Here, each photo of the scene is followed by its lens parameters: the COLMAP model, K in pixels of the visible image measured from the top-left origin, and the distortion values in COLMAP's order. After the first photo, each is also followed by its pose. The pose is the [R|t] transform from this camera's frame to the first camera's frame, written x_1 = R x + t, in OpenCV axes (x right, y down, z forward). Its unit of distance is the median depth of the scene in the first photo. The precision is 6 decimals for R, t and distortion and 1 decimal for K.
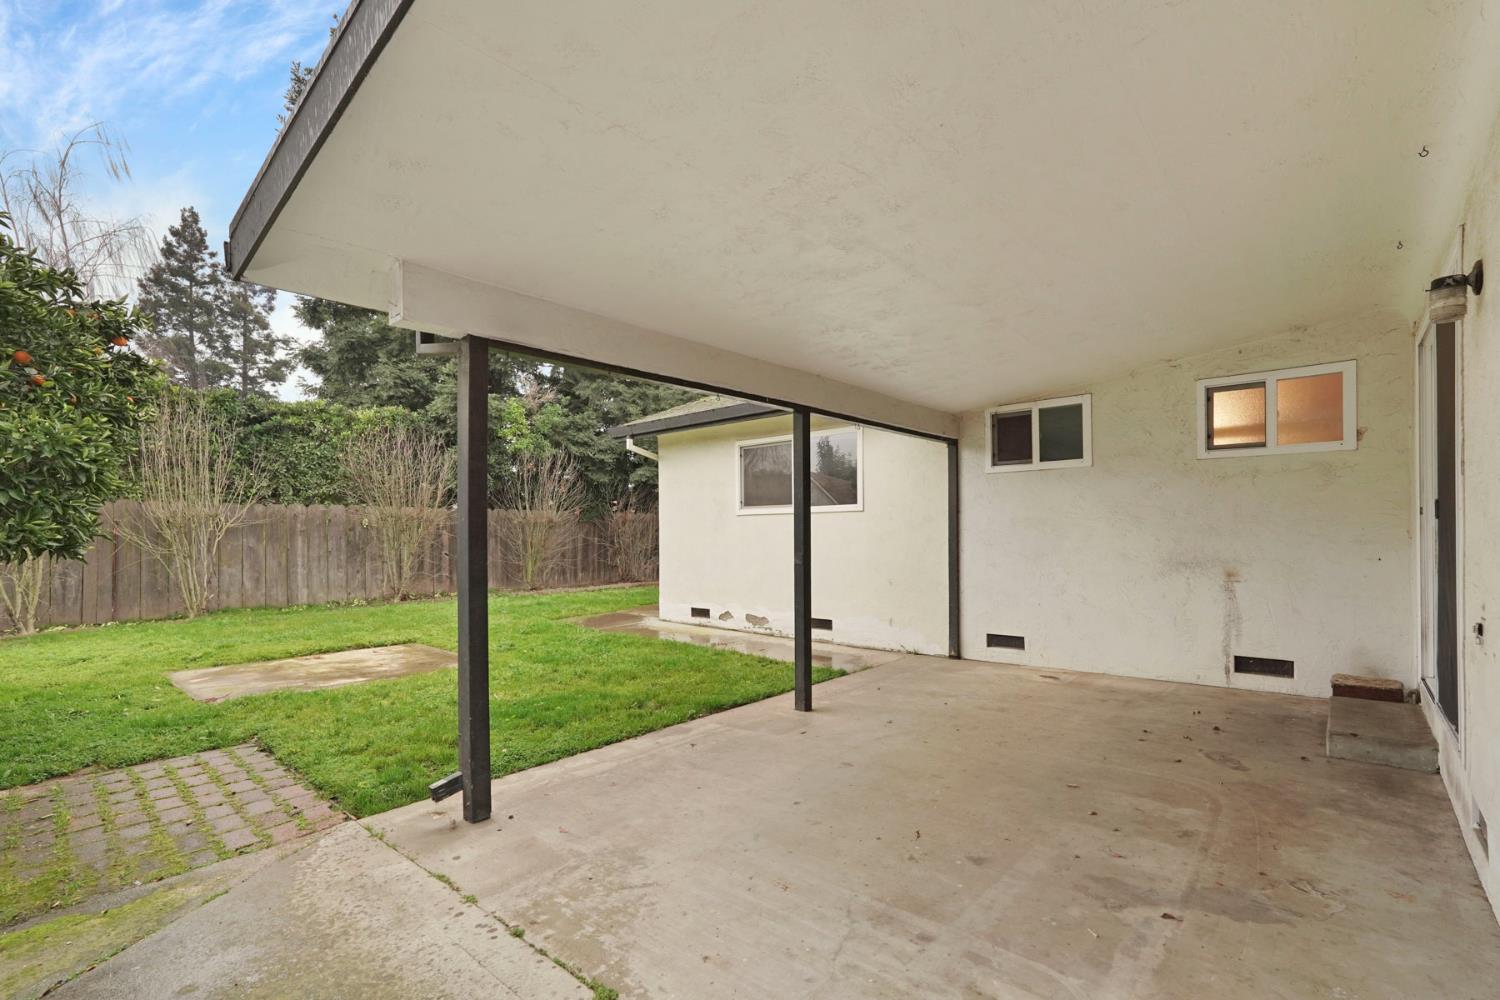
lens RADIAL K [[668.1, 0, 770.8], [0, 668.1, 527.8], [0, 0, 1]] dist [-0.000567, 0.000211]
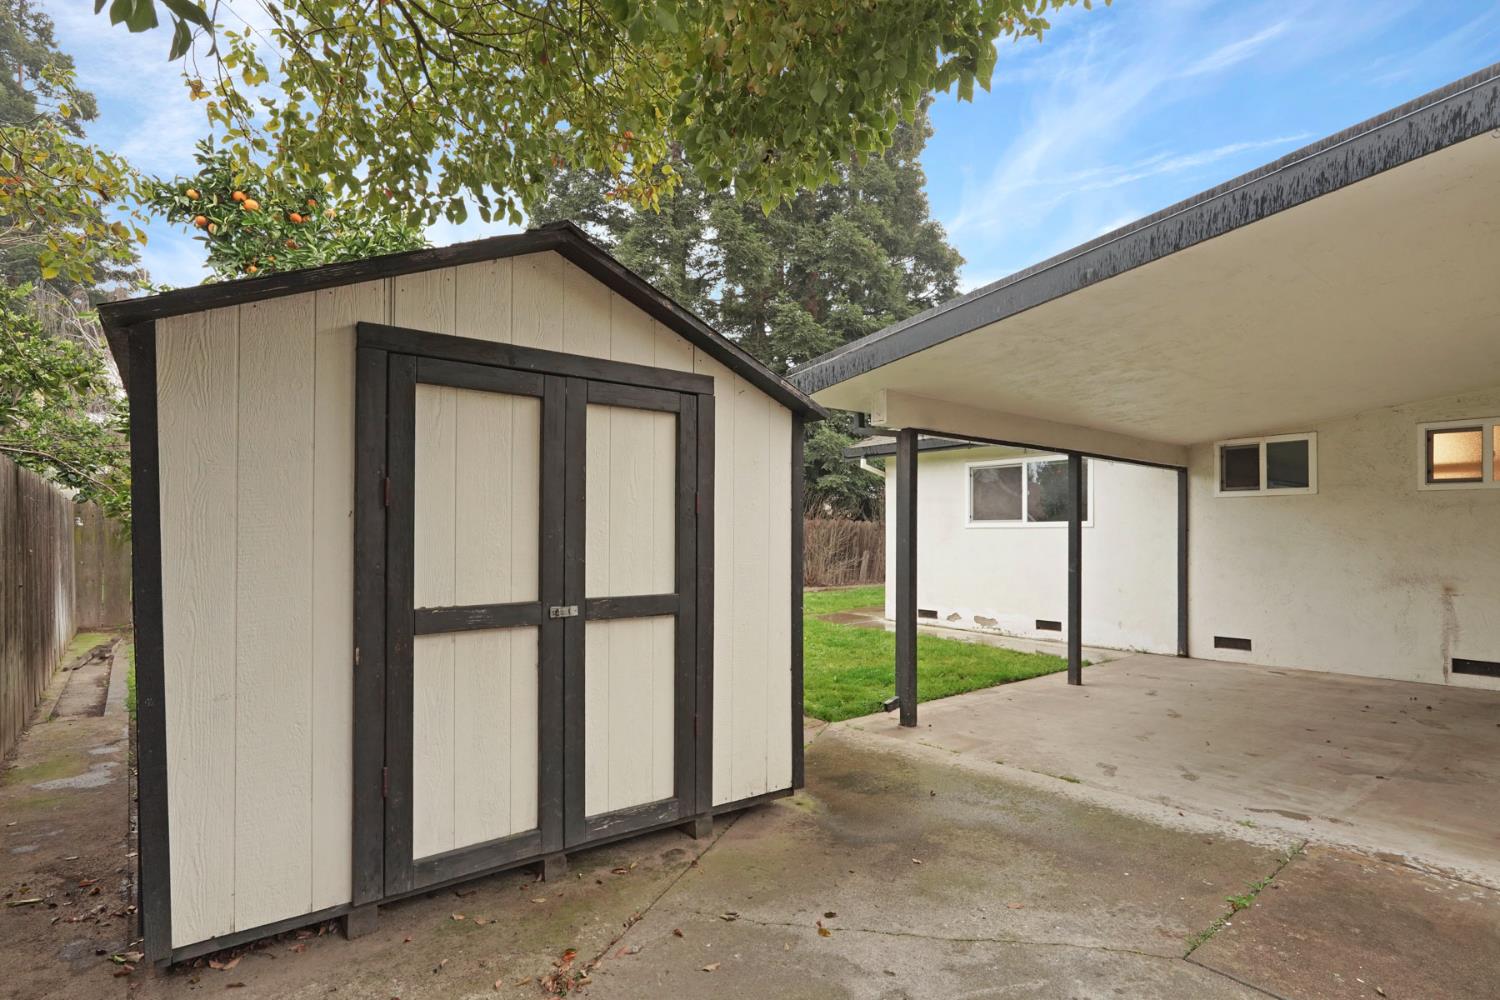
lens RADIAL K [[752.4, 0, 791.3], [0, 752.4, 522.0], [0, 0, 1]] dist [0.019233, -0.000268]
pose [[0.990216, 0.011258, -0.139088, -0.251823], [-0.012701, 0.999874, -0.009497, -0.019511], [0.138964, 0.011171, 0.990234, -0.455135]]
